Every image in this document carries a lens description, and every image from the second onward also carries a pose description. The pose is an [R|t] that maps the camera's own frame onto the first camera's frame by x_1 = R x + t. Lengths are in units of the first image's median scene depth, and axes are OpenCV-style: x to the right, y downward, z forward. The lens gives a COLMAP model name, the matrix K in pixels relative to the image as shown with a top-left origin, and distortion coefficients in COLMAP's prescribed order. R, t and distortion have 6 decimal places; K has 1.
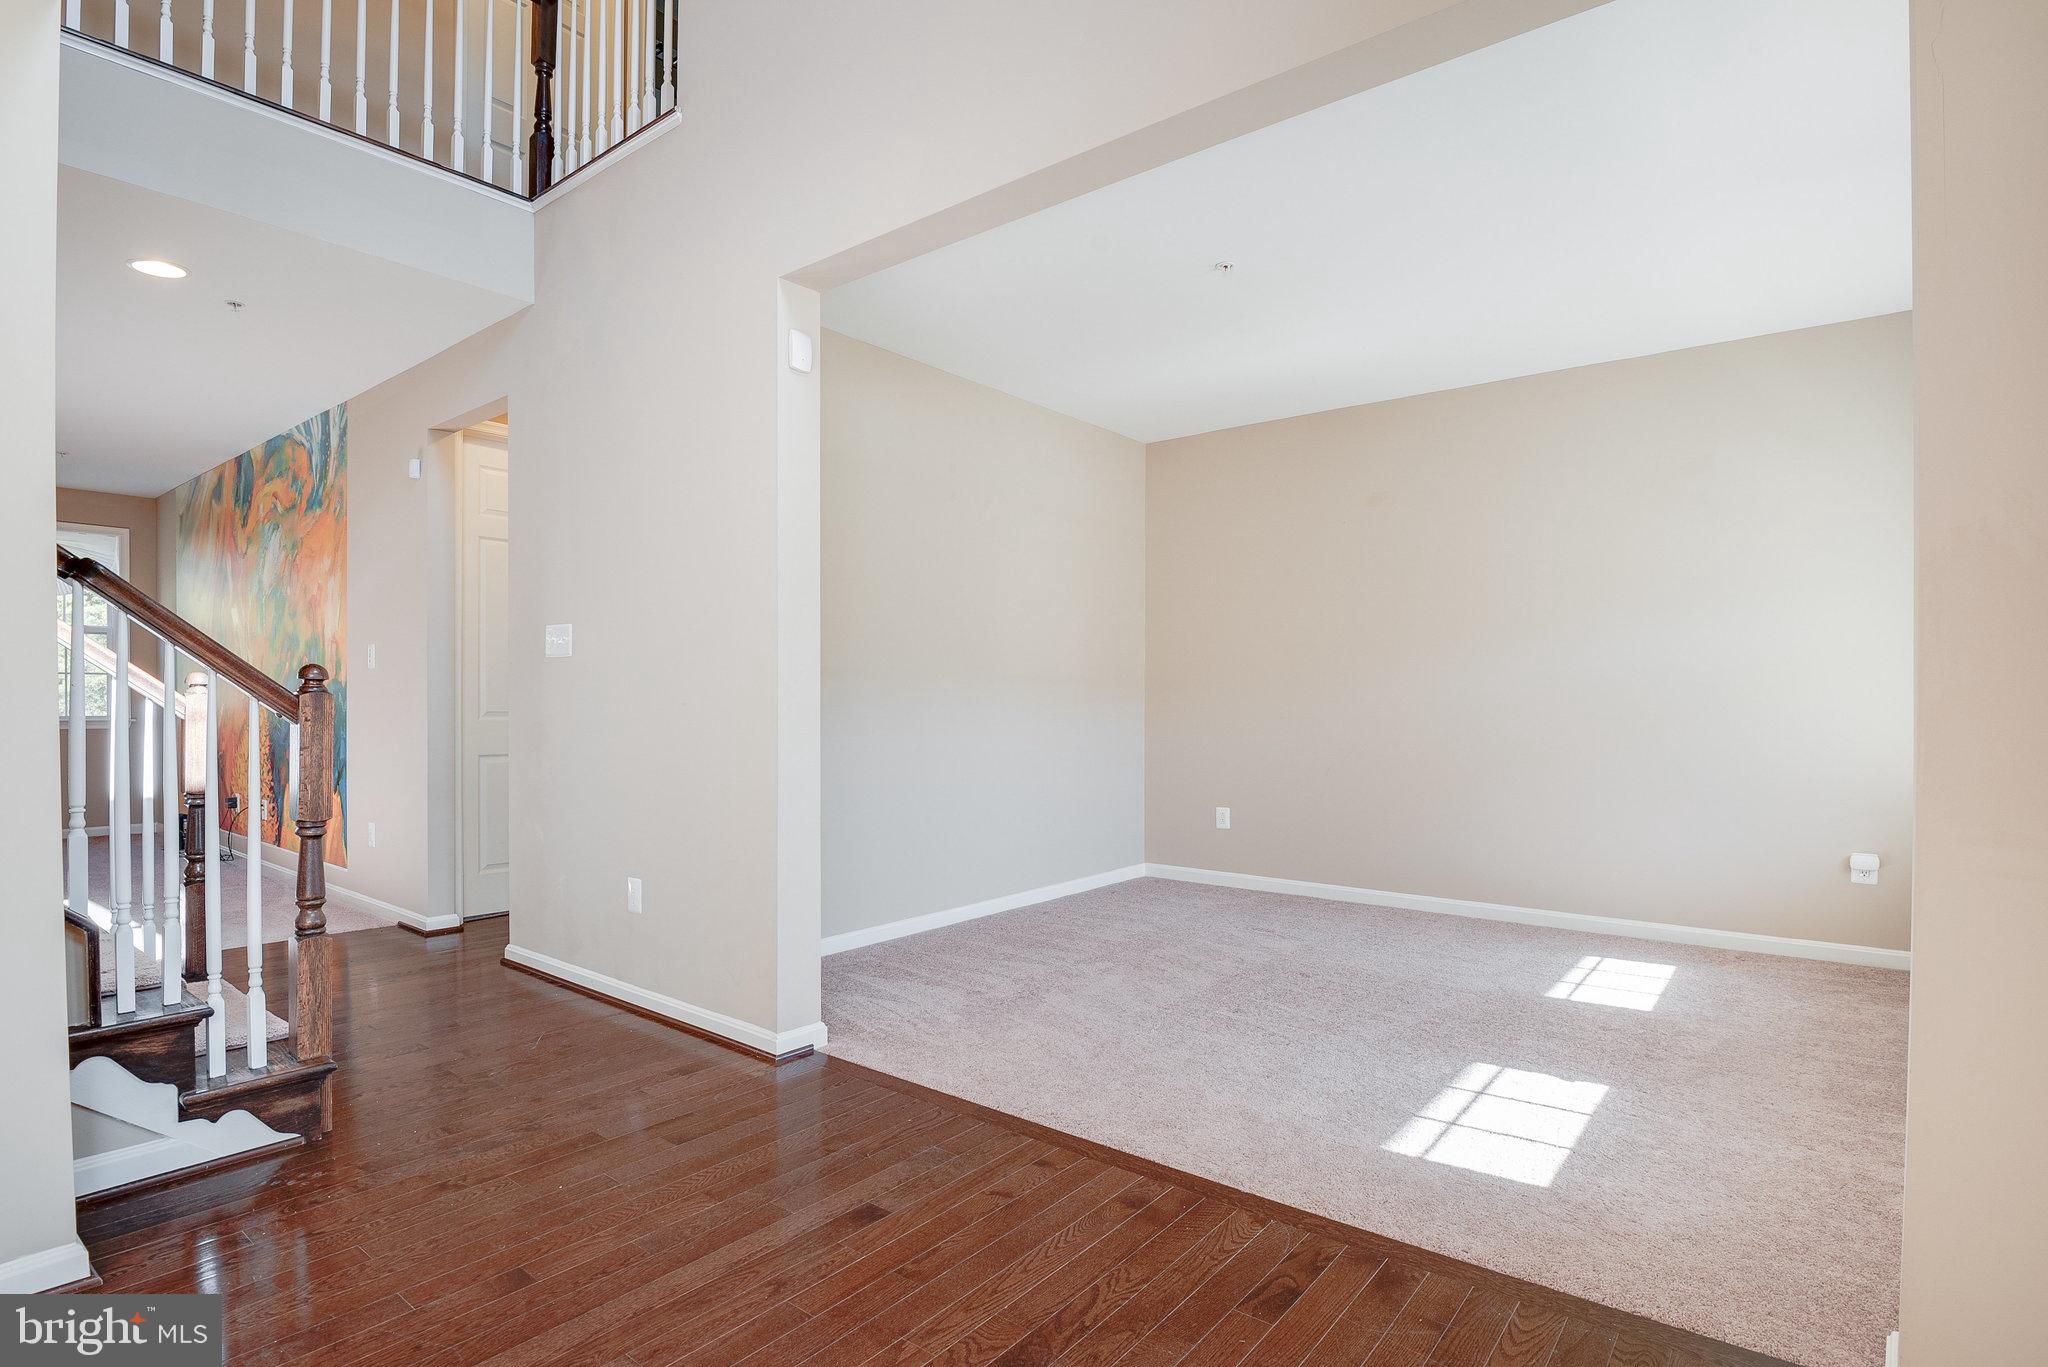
lens RADIAL K [[1023.3, 0, 1035.0], [0, 1023.3, 696.7], [0, 0, 1]] dist [-0.014506, -0.000878]
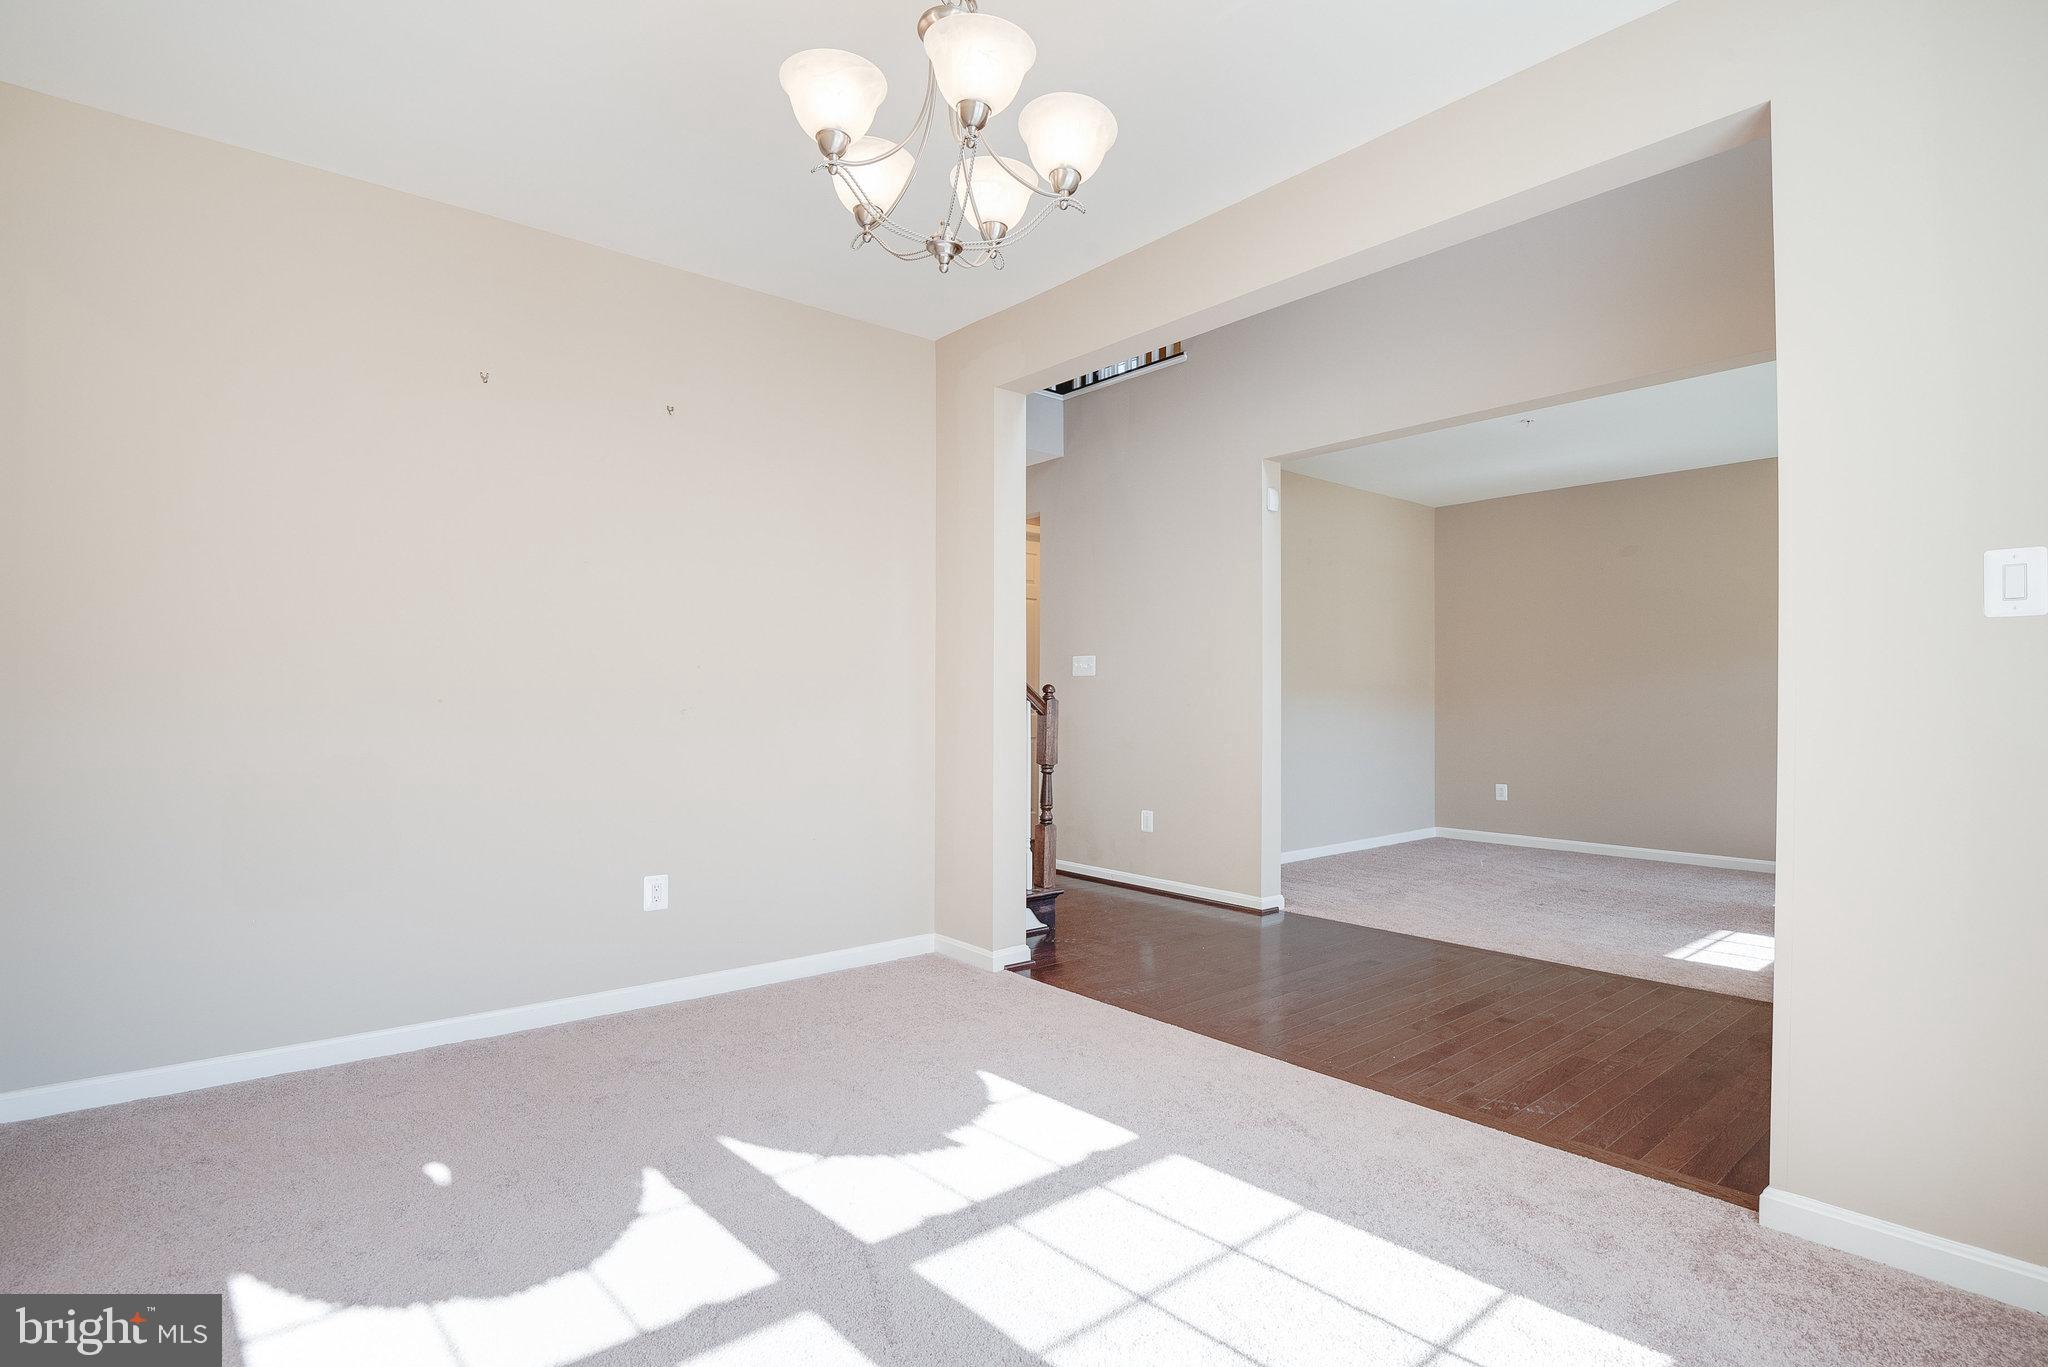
lens RADIAL K [[1023.3, 0, 1019.5], [0, 1023.3, 684.7], [0, 0, 1]] dist [-0.014506, -0.000878]
pose [[0.980346, -0.001481, -0.197281, -0.308595], [-0.000506, 0.999950, -0.010021, -0.009759], [0.197285, 0.009924, 0.980296, -0.757935]]
